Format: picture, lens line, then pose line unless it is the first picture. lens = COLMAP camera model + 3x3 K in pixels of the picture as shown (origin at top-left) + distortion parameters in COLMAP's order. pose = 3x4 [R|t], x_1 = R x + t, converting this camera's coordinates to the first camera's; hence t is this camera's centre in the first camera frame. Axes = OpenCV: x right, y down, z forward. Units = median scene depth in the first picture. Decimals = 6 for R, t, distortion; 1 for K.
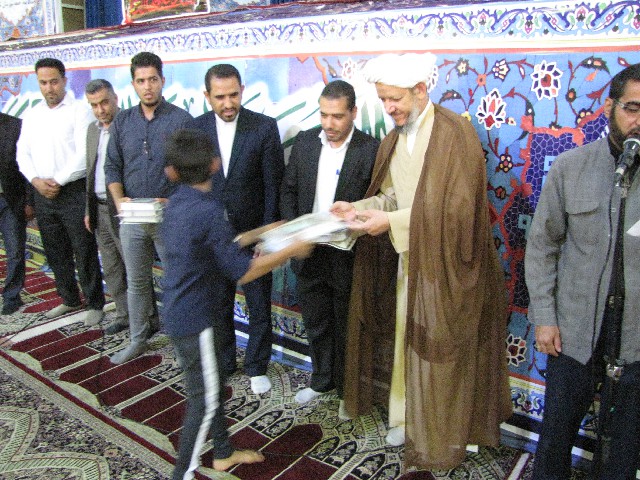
lens RADIAL K [[536.3, 0, 310.8], [0, 536.3, 236.4], [0, 0, 1]] dist [-0.158617, 0.136120]
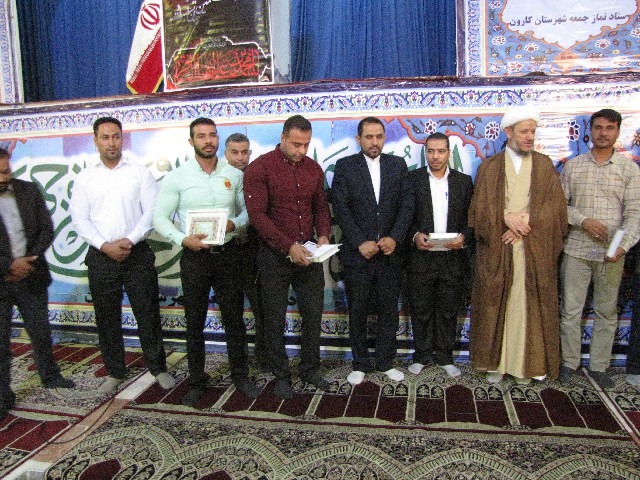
lens RADIAL K [[536.3, 0, 310.0], [0, 536.3, 243.8], [0, 0, 1]] dist [-0.158617, 0.136120]
pose [[0.905031, -0.101688, 0.413012, -0.900268], [0.147295, 0.985849, -0.080039, 0.059049], [-0.399028, 0.133273, 0.907202, -0.113864]]
